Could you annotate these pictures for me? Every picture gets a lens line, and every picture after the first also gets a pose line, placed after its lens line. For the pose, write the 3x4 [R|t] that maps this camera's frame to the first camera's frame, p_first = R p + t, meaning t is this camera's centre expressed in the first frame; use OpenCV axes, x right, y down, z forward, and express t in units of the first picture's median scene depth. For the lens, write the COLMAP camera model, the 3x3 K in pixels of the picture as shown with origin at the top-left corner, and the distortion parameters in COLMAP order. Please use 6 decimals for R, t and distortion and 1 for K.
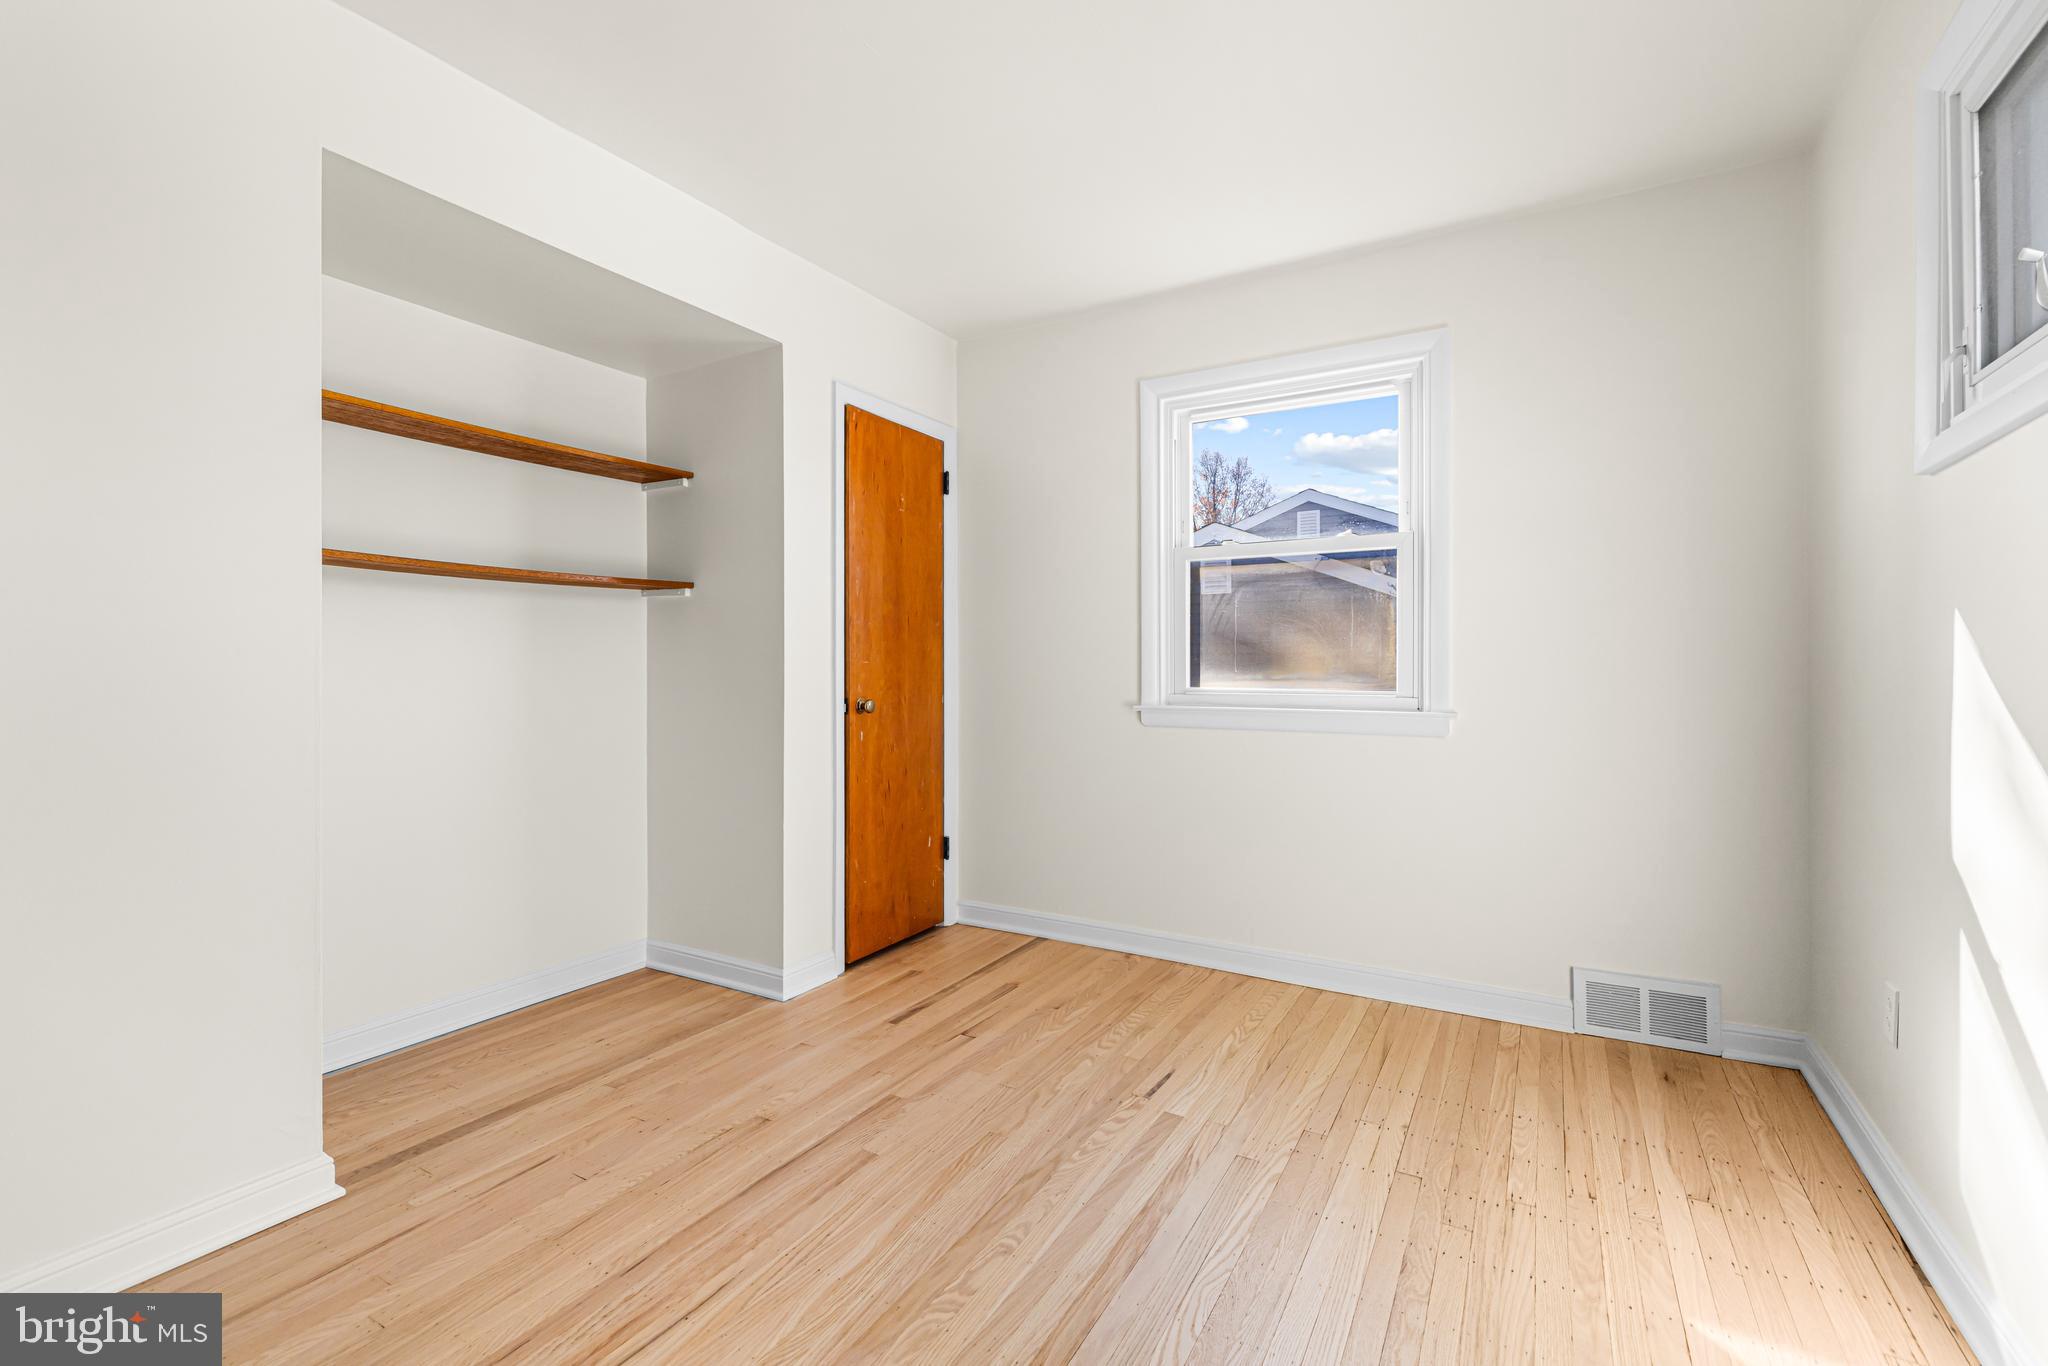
lens RADIAL K [[886.7, 0, 1019.9], [0, 886.7, 664.8], [0, 0, 1]] dist [-0.002002, 0.001648]
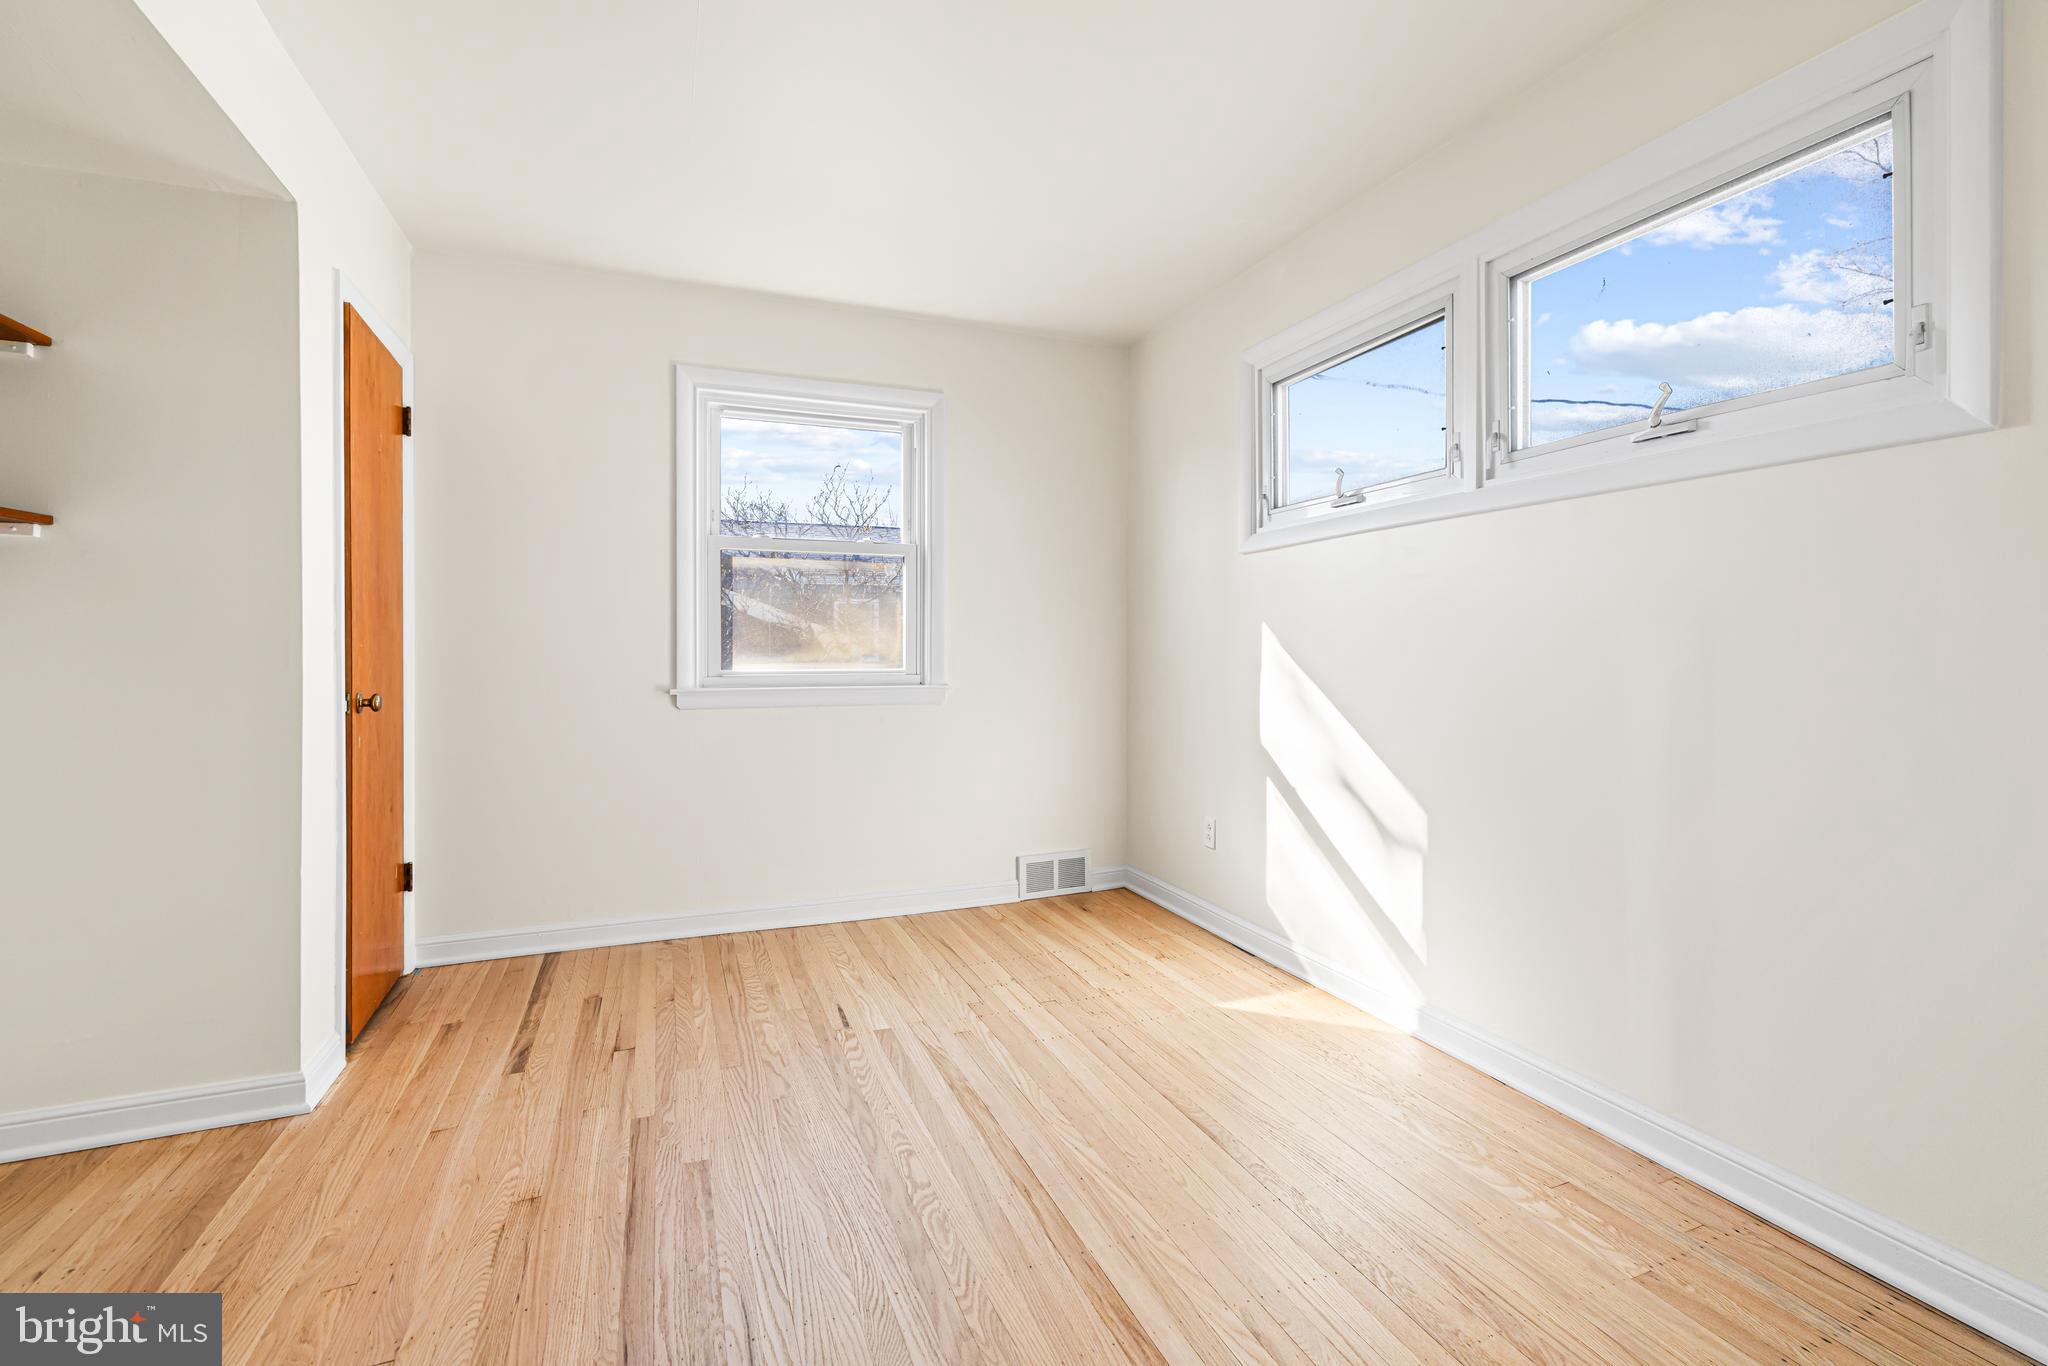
lens RADIAL K [[886.7, 0, 1012.1], [0, 886.7, 650.9], [0, 0, 1]] dist [-0.002002, 0.001648]
pose [[0.617036, -0.002248, 0.786931, -0.551148], [-0.001532, 0.999991, 0.004058, -0.003041], [-0.786933, -0.003709, 0.617027, 0.114093]]
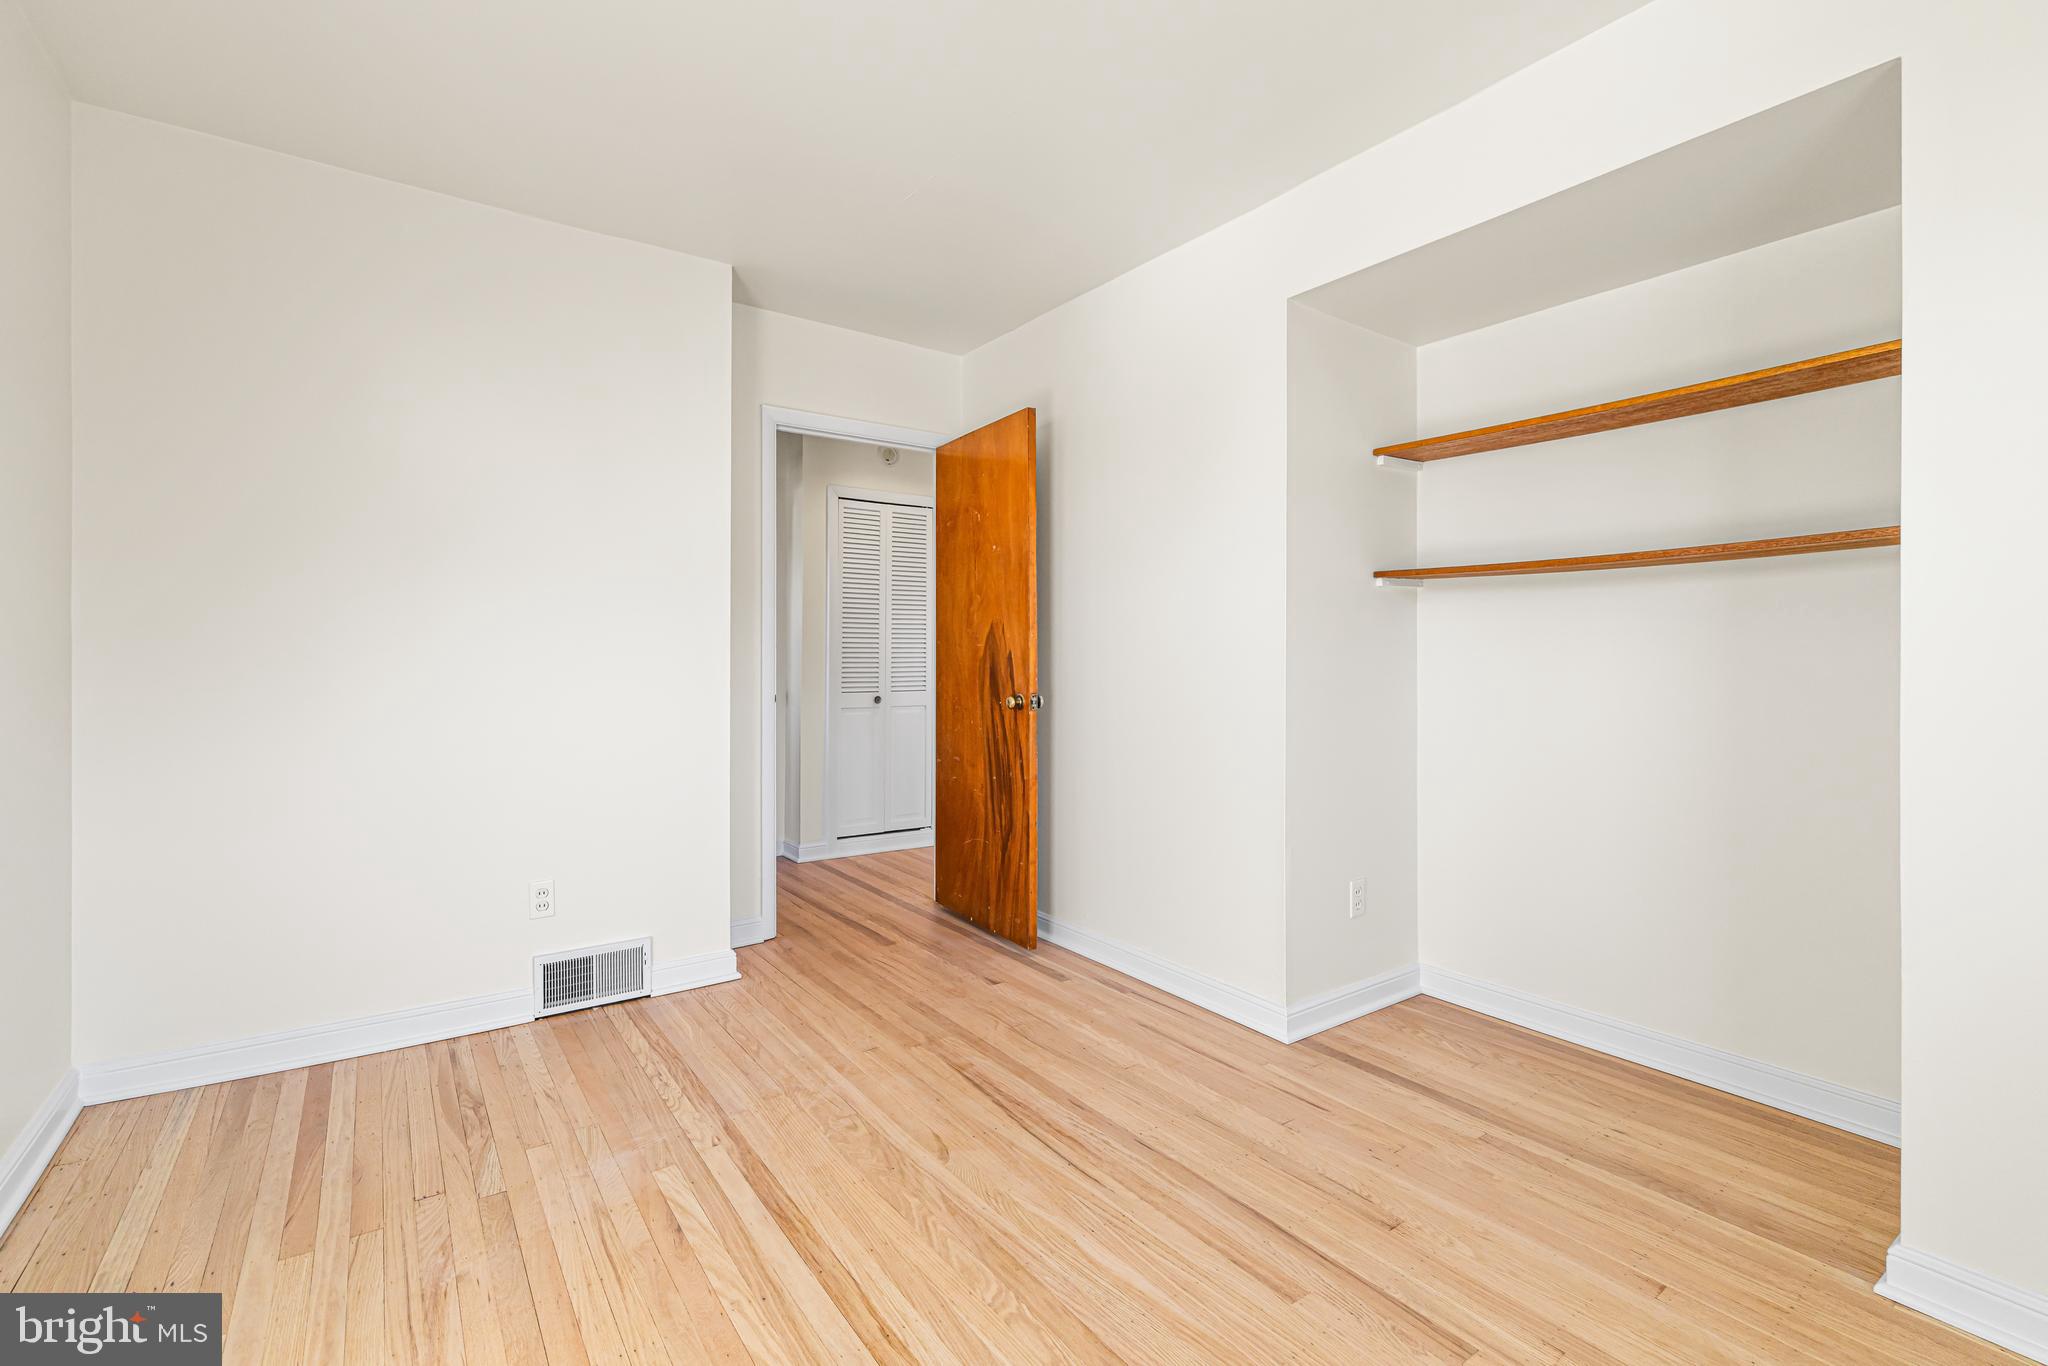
lens RADIAL K [[886.7, 0, 1013.4], [0, 886.7, 674.2], [0, 0, 1]] dist [-0.002002, 0.001648]
pose [[-0.404635, 0.013551, -0.914378, 0.490808], [0.002082, 0.999901, 0.013897, -0.003788], [0.914476, 0.003719, -0.404623, 0.841283]]
